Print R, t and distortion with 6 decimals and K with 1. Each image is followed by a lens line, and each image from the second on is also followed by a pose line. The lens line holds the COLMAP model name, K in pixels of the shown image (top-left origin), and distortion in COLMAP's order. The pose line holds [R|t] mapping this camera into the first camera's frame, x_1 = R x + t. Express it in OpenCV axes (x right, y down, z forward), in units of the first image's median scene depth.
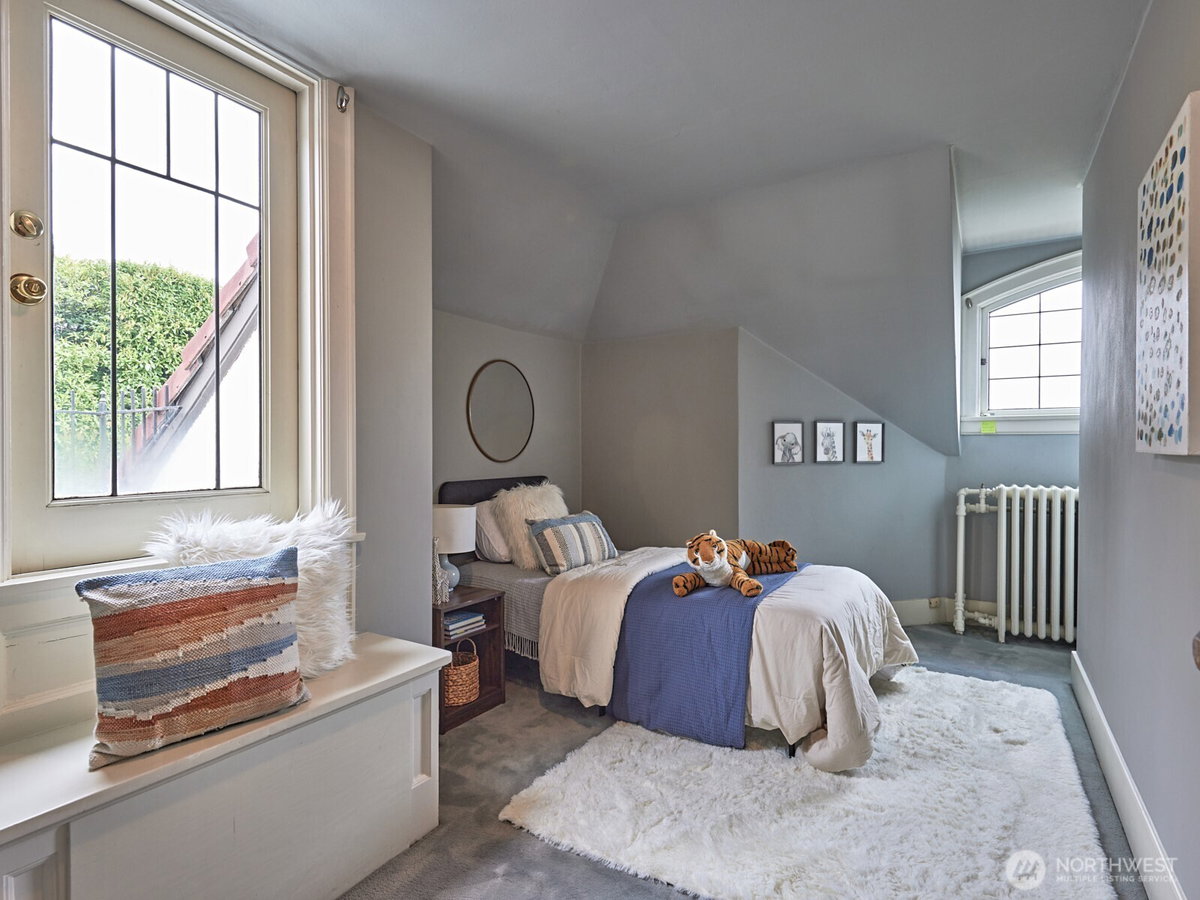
lens RADIAL K [[579.2, 0, 598.9], [0, 579.2, 454.5], [0, 0, 1]] dist [0.002949, 0.000566]
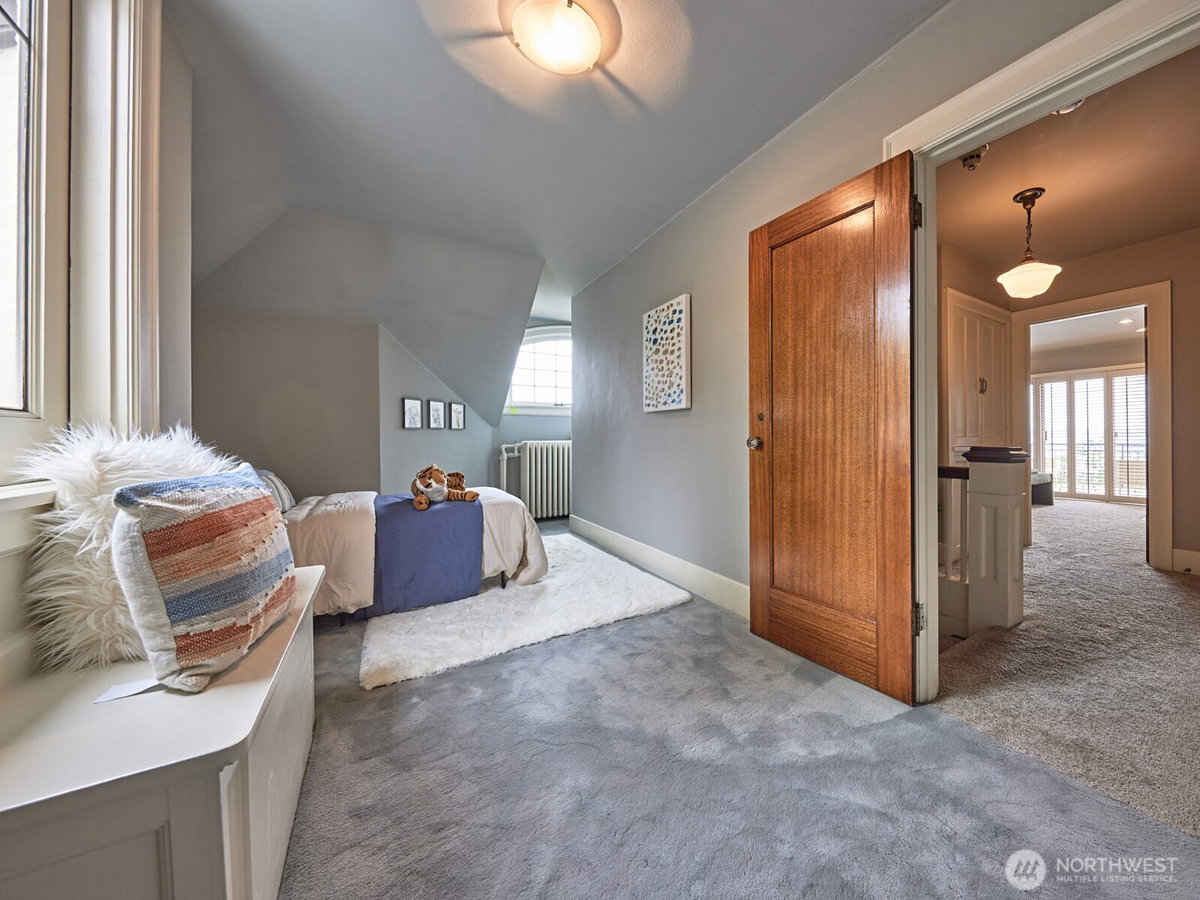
lens RADIAL K [[458.5, 0, 599.4], [0, 458.5, 442.4], [0, 0, 1]] dist [-0.000335, -0.000640]
pose [[0.501580, 0.002743, 0.865107, -0.613280], [0.008059, 0.999937, -0.007843, 0.091669], [-0.865074, 0.010906, 0.501526, 0.065206]]
